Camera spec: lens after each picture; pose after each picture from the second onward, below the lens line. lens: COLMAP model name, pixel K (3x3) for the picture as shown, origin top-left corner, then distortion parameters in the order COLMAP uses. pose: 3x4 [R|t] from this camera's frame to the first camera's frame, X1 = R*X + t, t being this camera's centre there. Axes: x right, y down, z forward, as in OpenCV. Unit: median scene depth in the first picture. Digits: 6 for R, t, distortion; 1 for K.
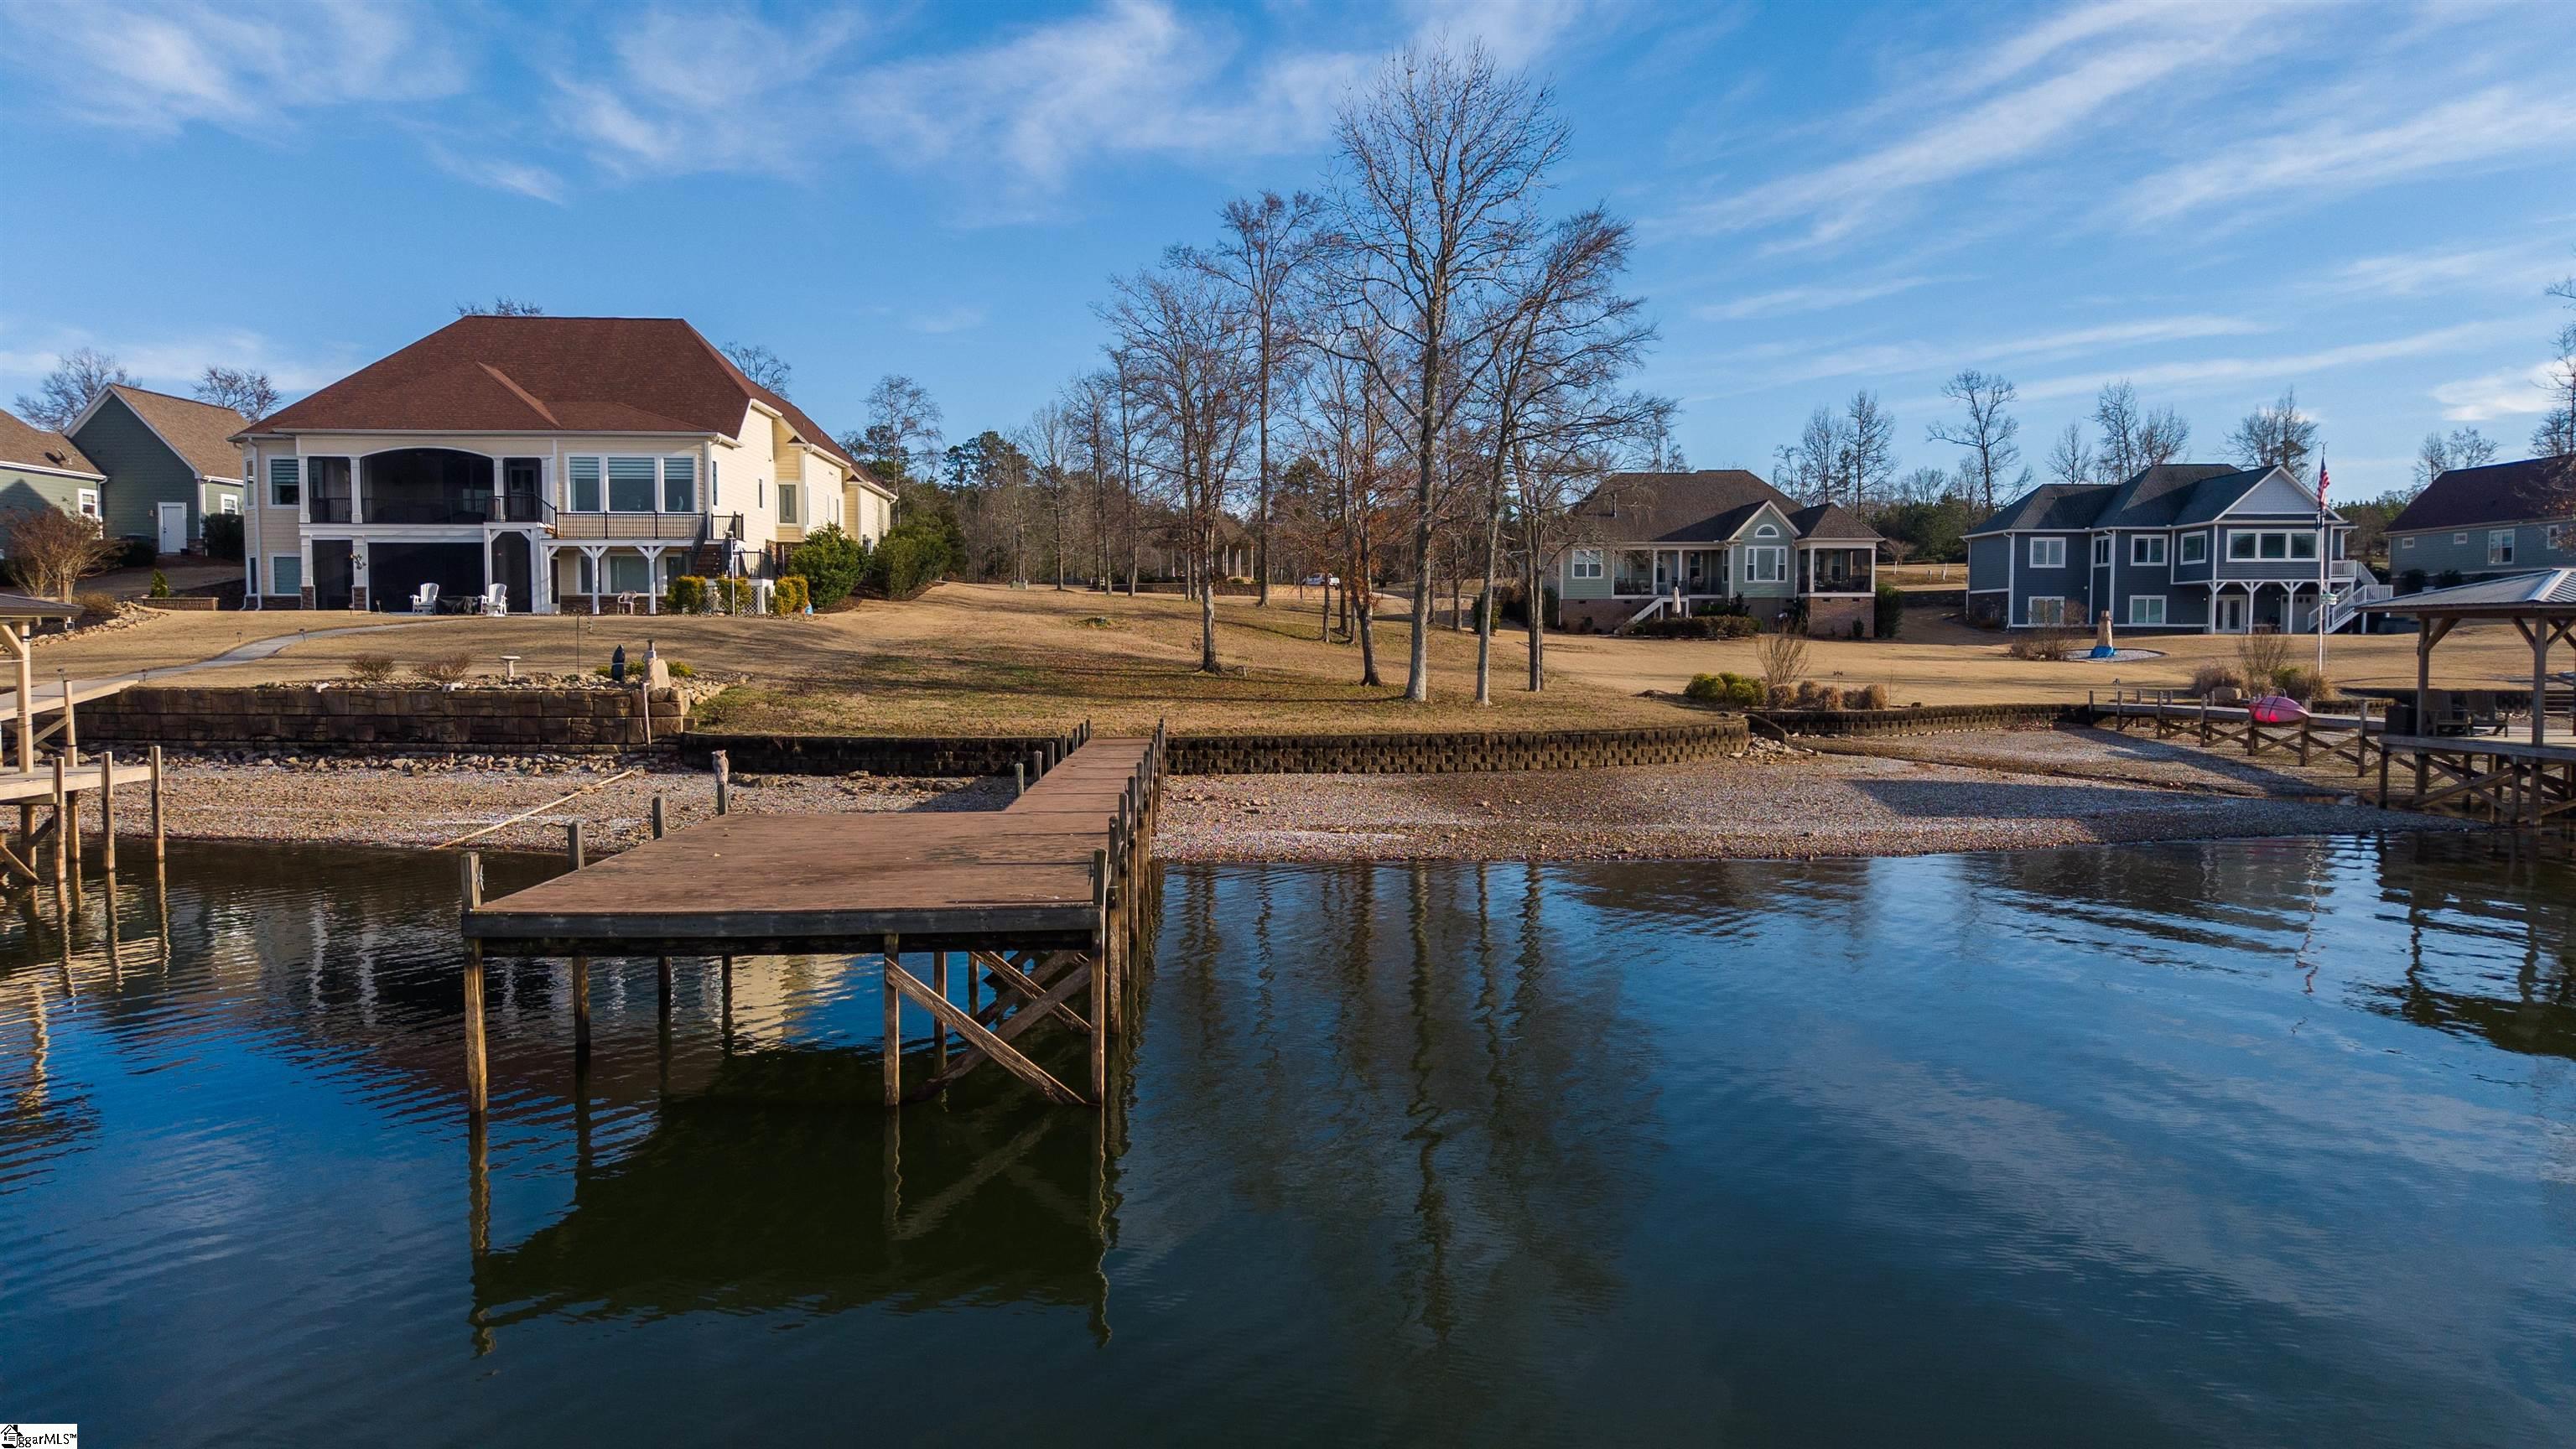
lens RADIAL K [[1719.5, 0, 1292.1], [0, 1719.5, 733.4], [0, 0, 1]] dist [0.020709, -0.023456]
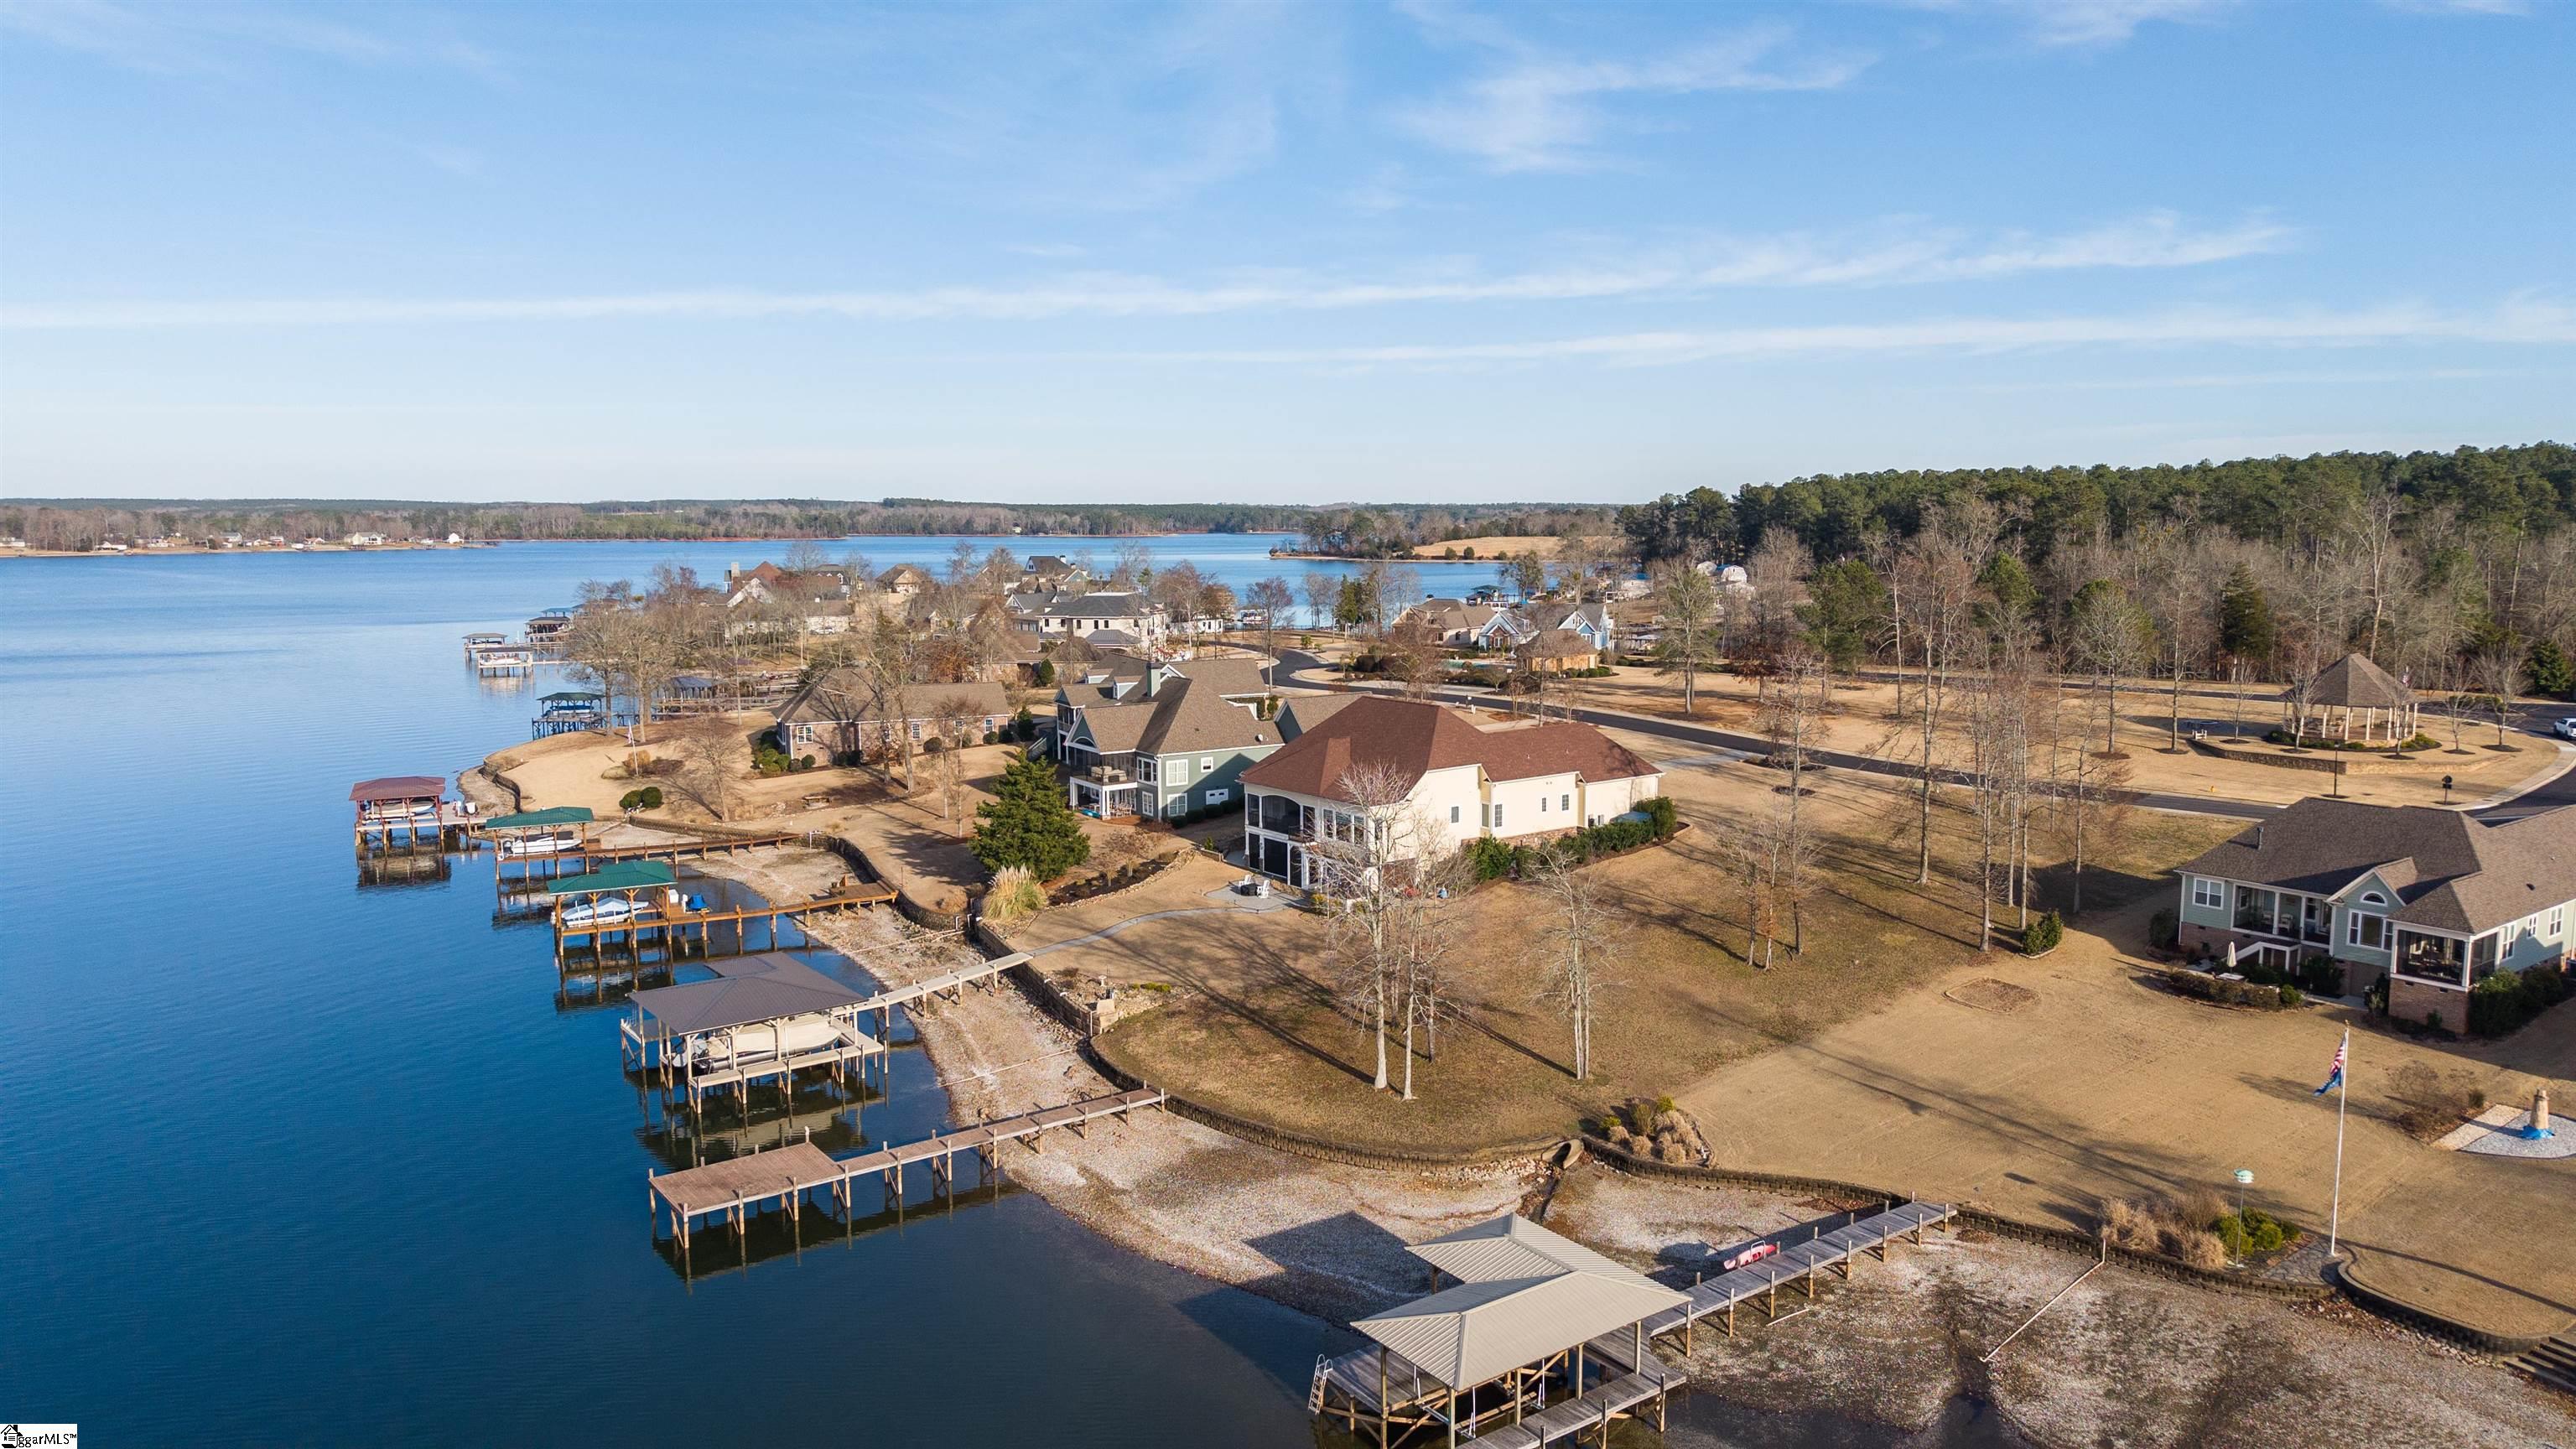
lens RADIAL K [[1719.5, 0, 1292.1], [0, 1719.5, 733.4], [0, 0, 1]] dist [0.020709, -0.023456]
pose [[0.545974, 0.106091, -0.831058, 1.132300], [-0.040312, 0.994128, 0.100425, -0.431640], [0.836832, -0.021328, 0.547044, -0.071055]]
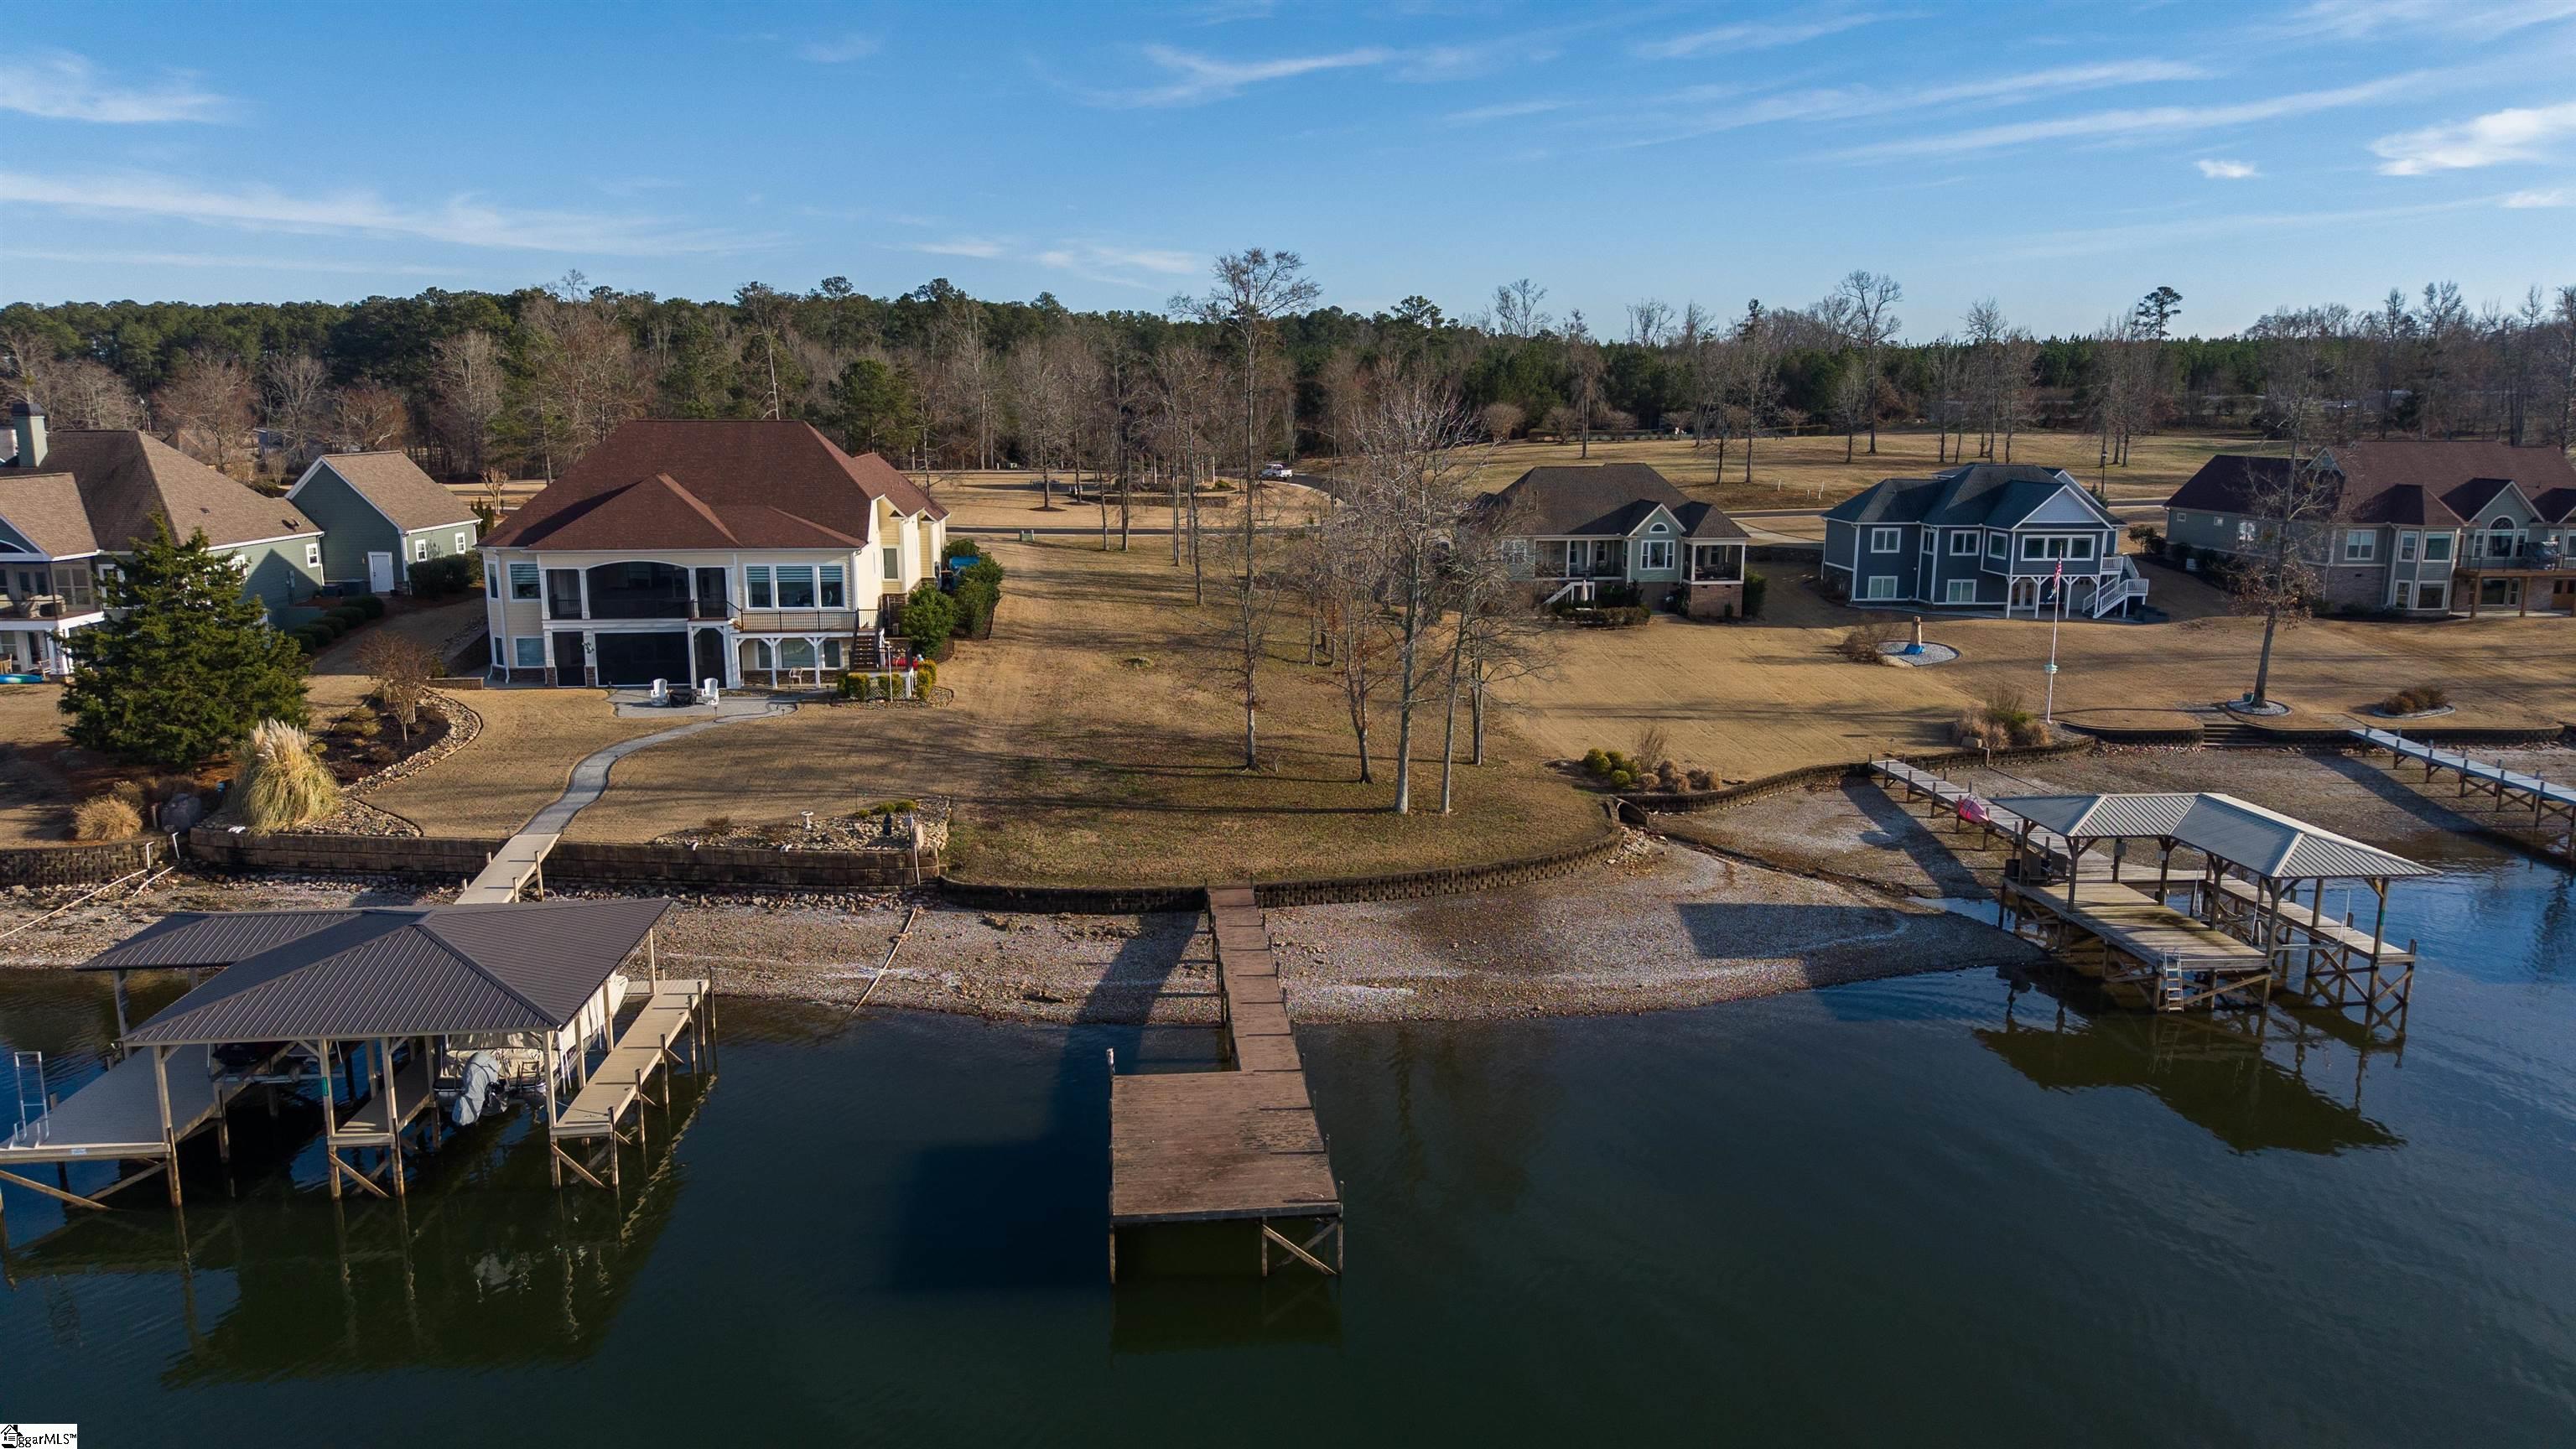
lens RADIAL K [[1719.5, 0, 1292.1], [0, 1719.5, 733.4], [0, 0, 1]] dist [0.020709, -0.023456]
pose [[0.998873, -0.006602, 0.047003, -0.066493], [0.000127, 0.990648, 0.136440, -0.212154], [-0.047464, -0.136280, 0.989533, -0.332306]]
